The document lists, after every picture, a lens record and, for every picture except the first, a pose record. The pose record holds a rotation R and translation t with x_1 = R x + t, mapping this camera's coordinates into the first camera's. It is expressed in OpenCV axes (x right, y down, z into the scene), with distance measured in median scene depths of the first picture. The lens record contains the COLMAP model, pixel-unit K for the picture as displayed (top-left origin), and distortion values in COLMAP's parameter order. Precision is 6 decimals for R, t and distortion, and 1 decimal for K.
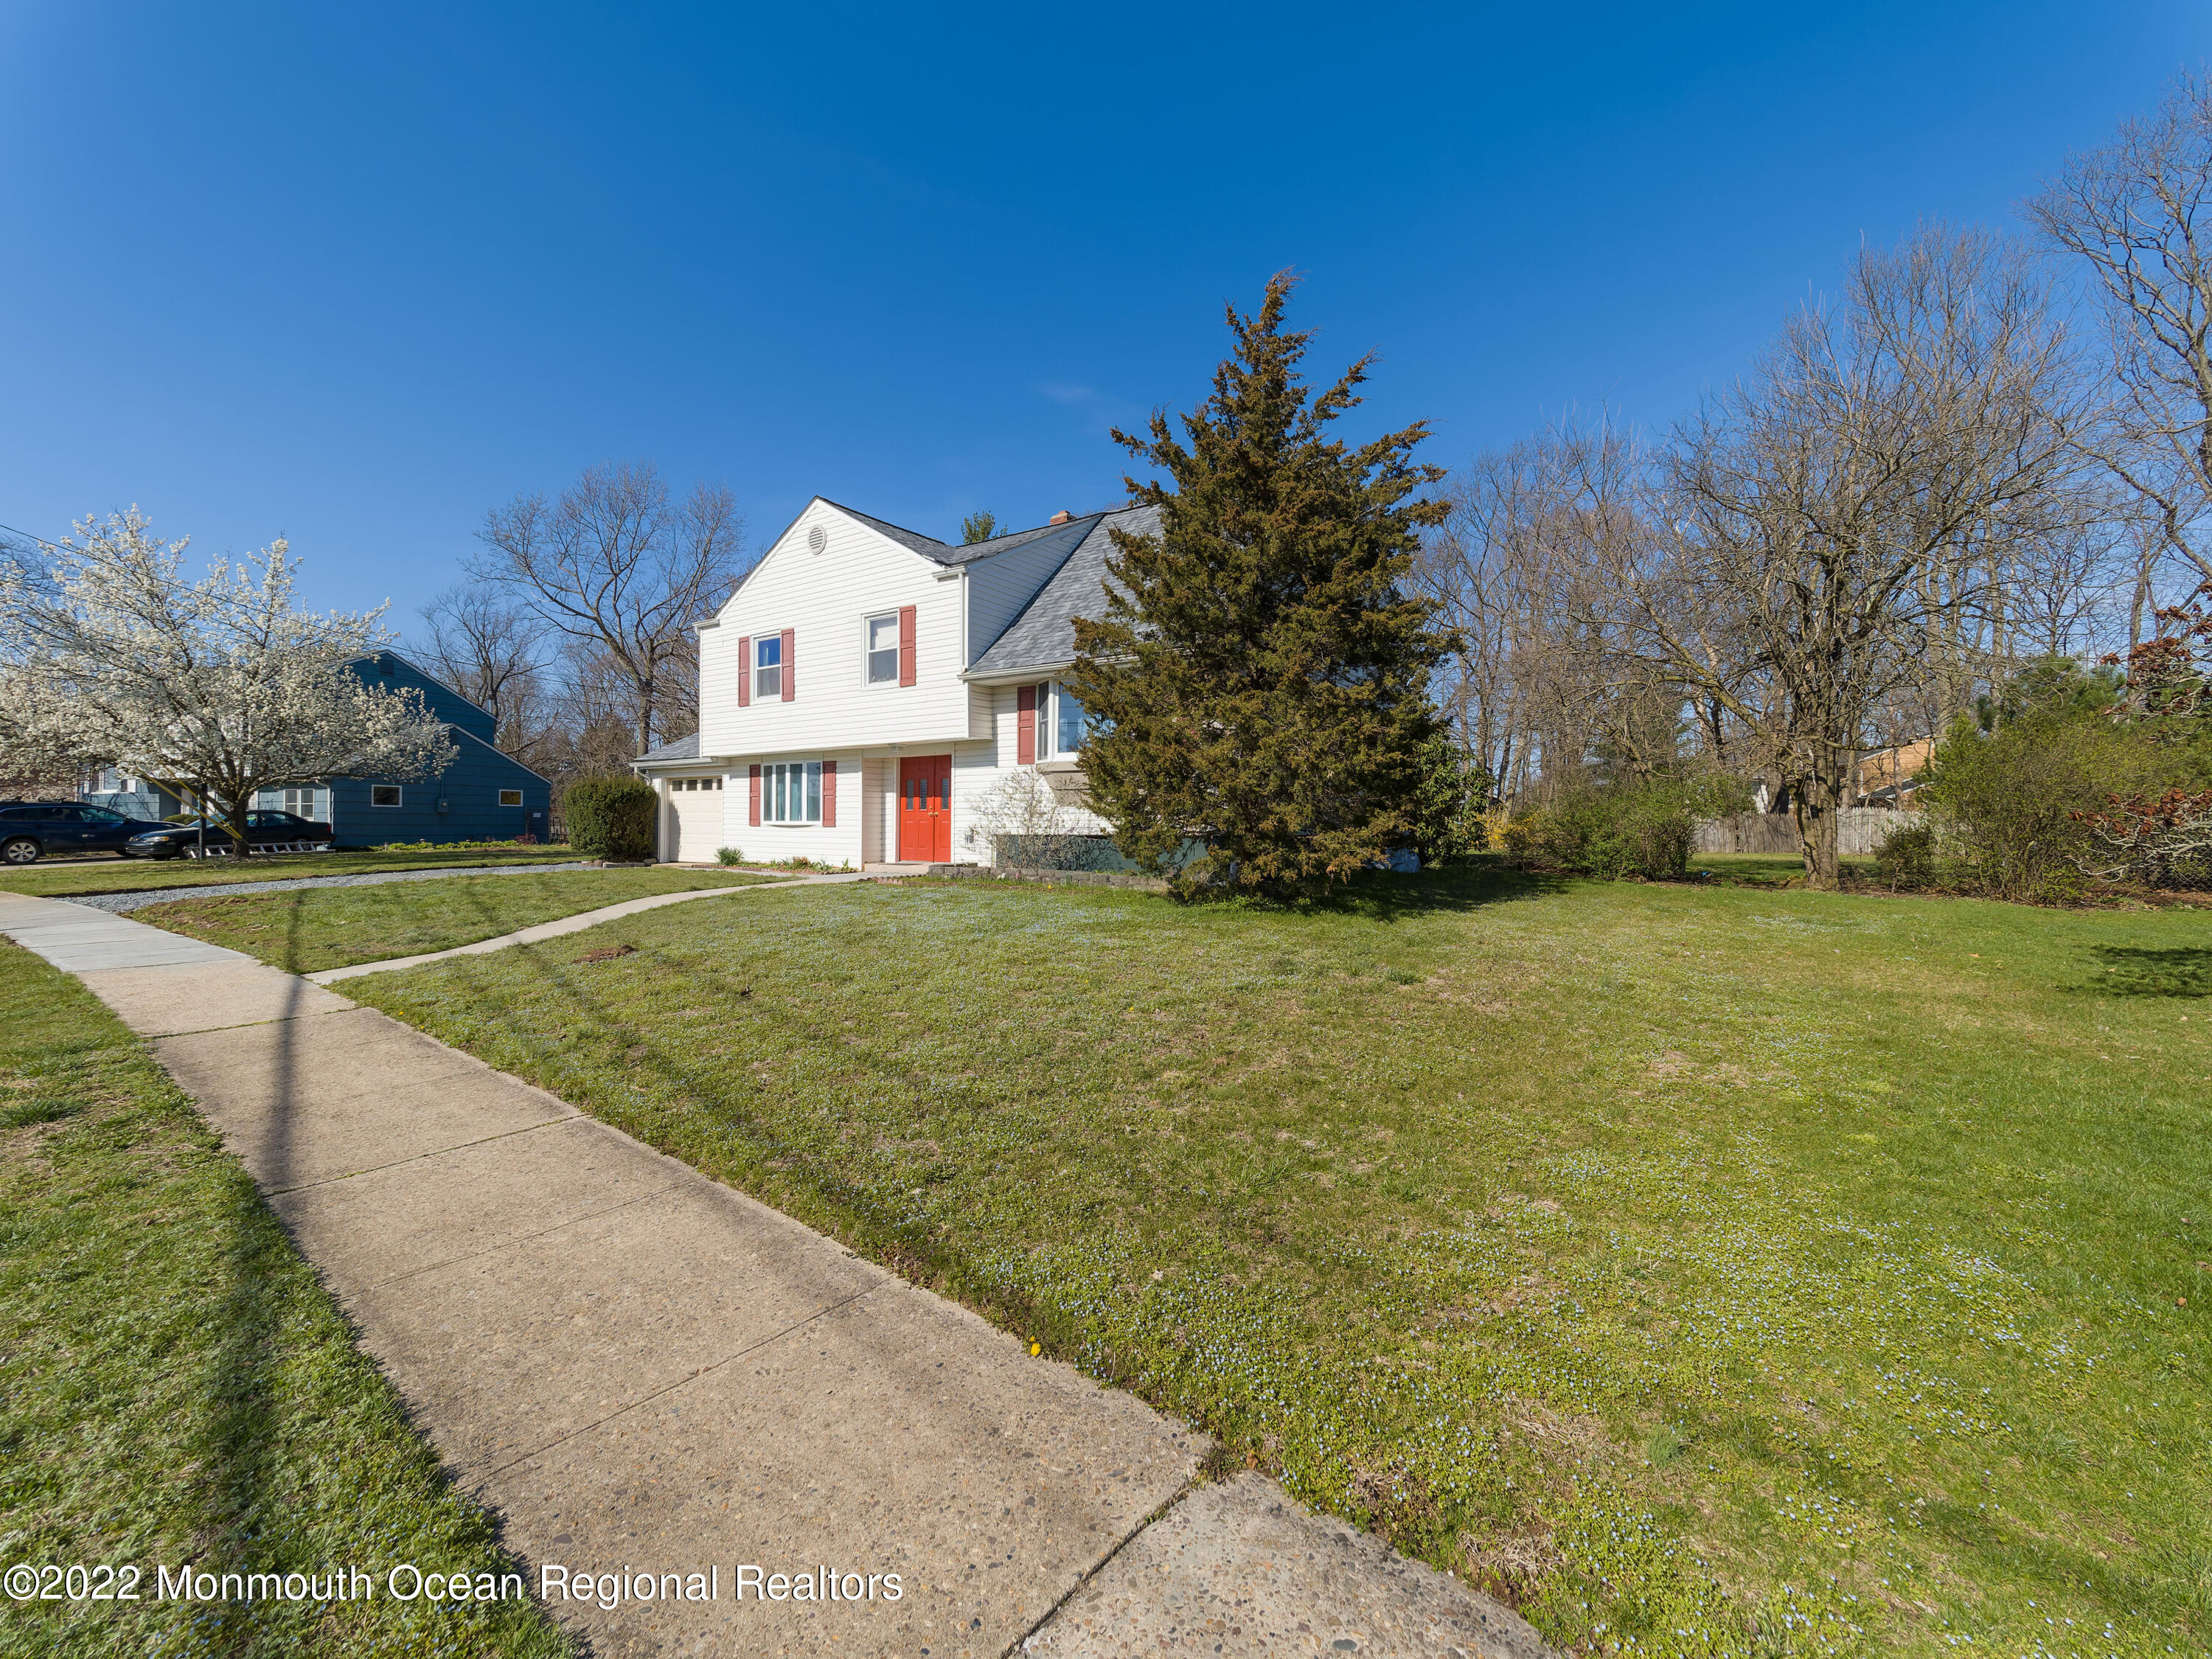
lens RADIAL K [[903.8, 0, 1109.8], [0, 903.8, 796.1], [0, 0, 1]] dist [0.001158, -0.000153]
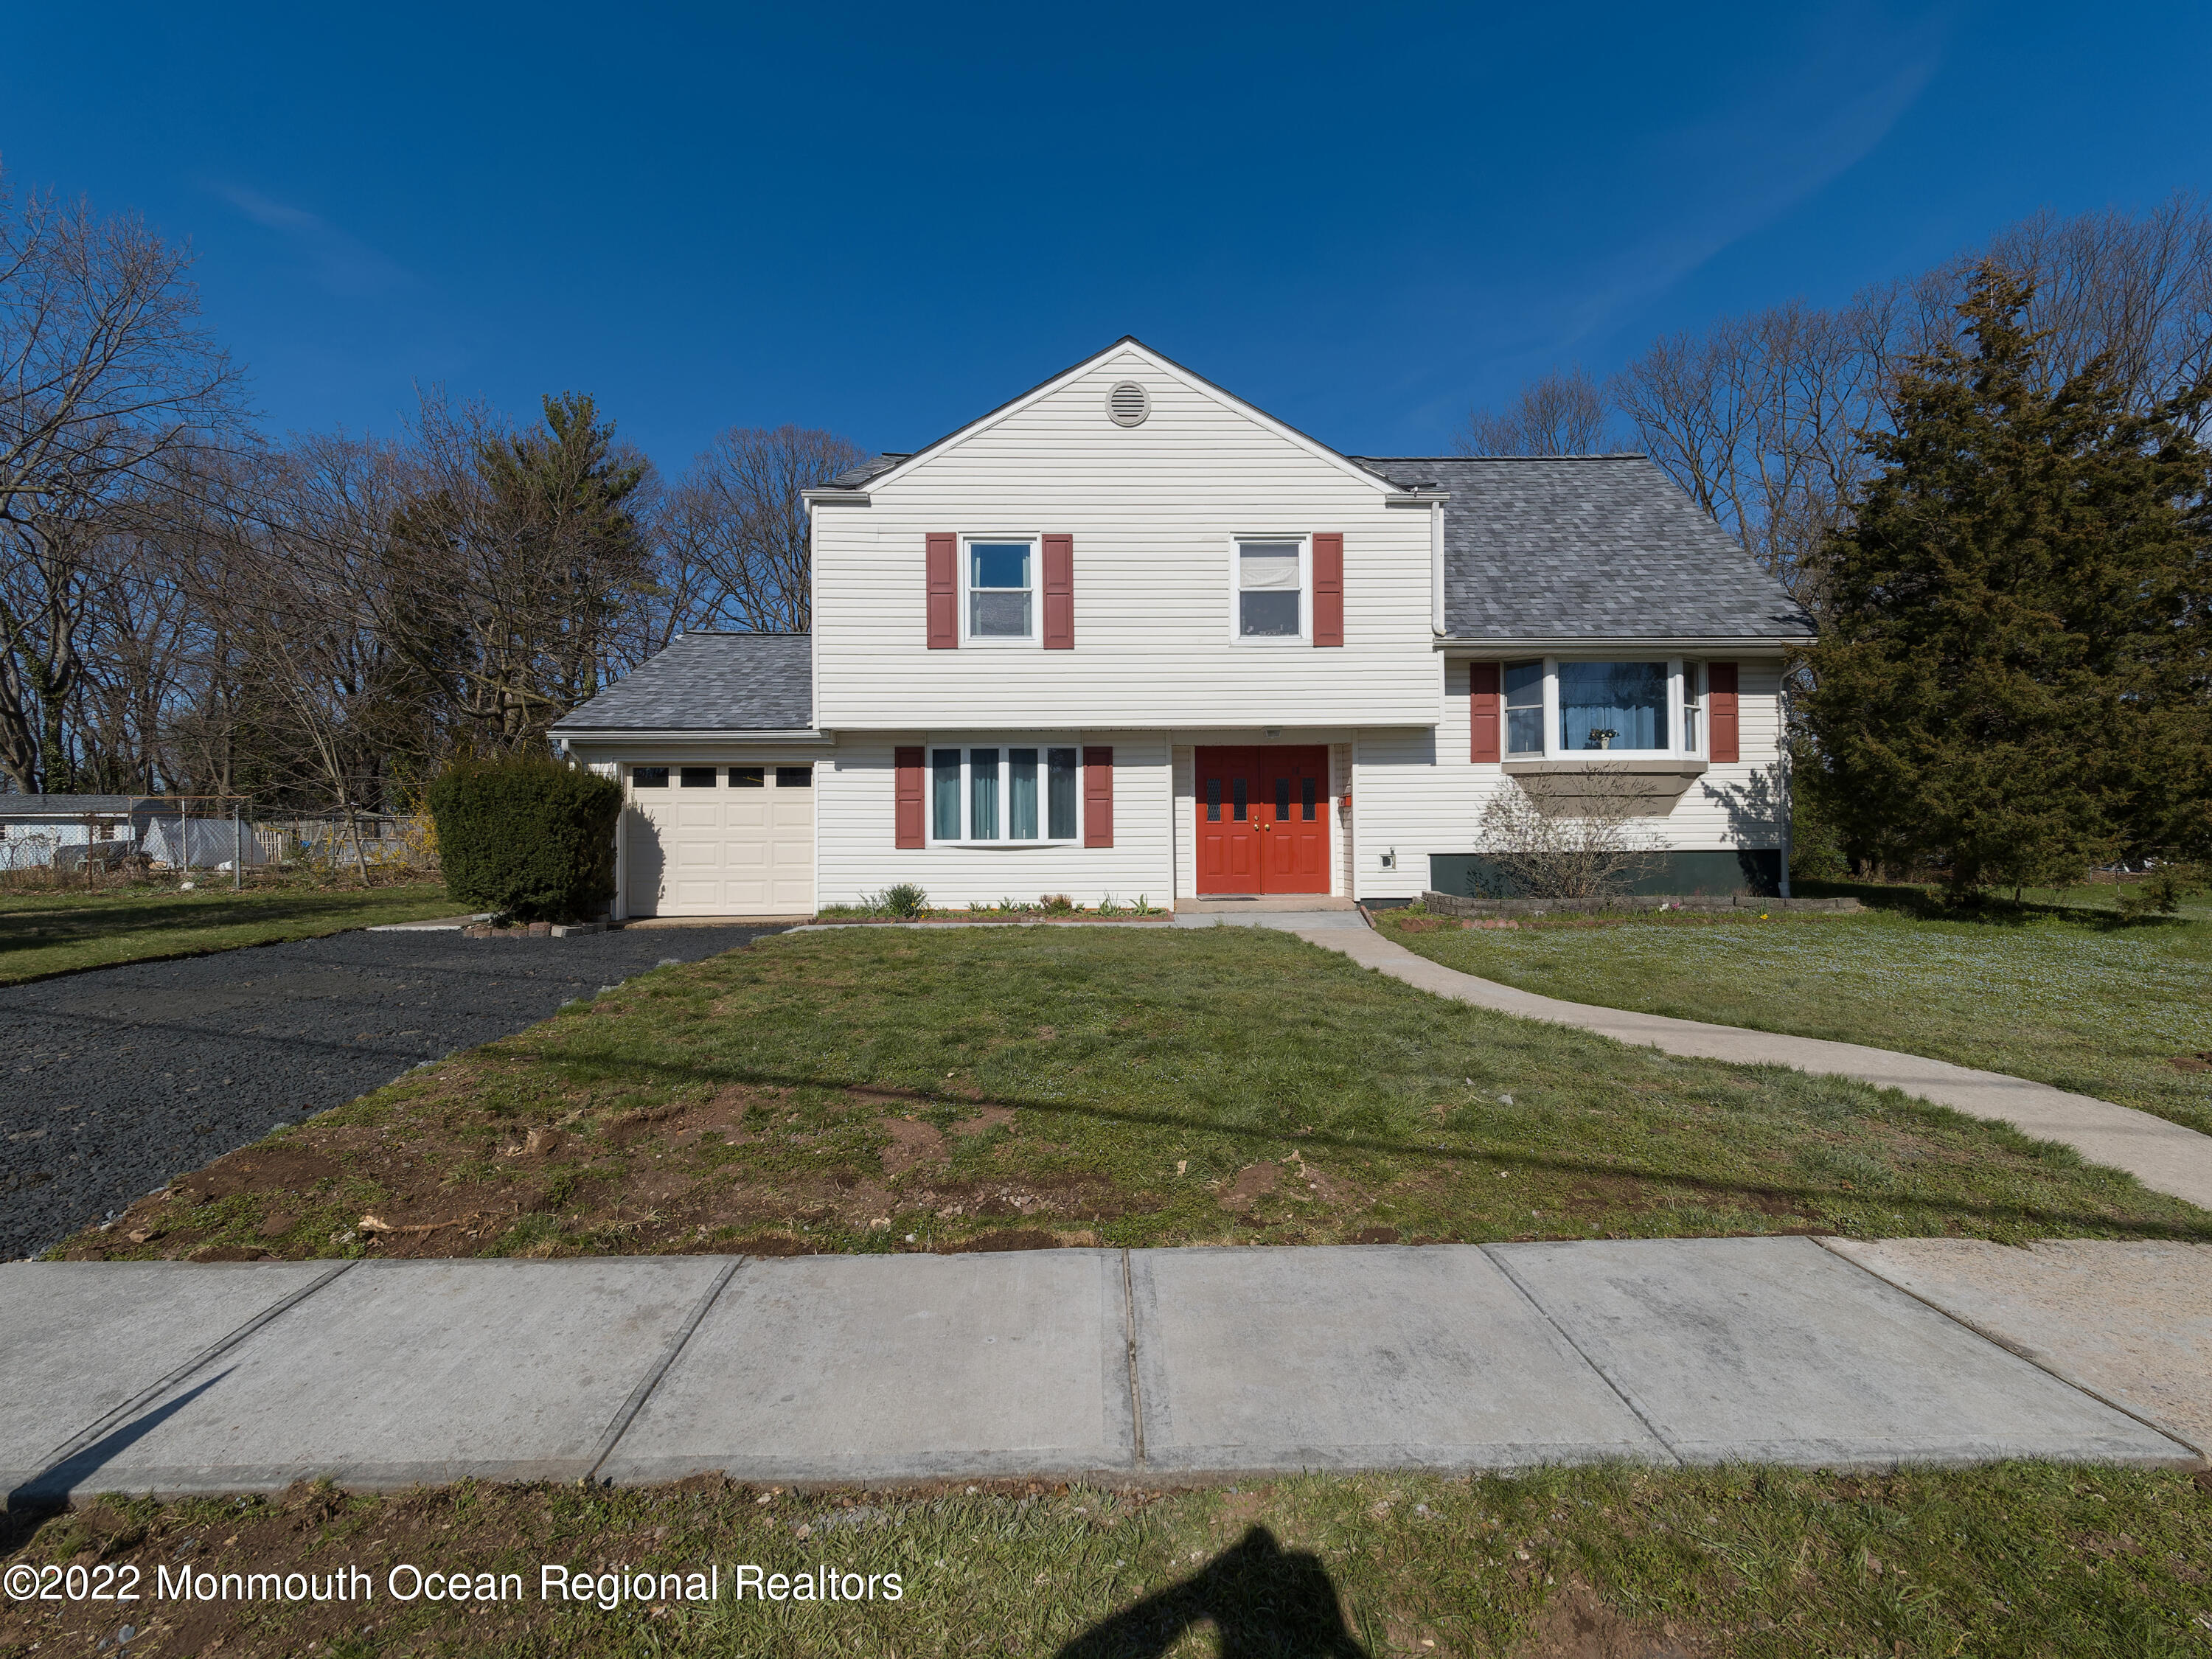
lens RADIAL K [[909.9, 0, 1107.6], [0, 909.9, 819.2], [0, 0, 1]] dist [0.020911, -0.006732]
pose [[0.807339, 0.007828, 0.590036, -0.706032], [-0.007285, 0.999968, -0.003298, 0.015997], [-0.590043, -0.001635, 0.807370, 0.470895]]
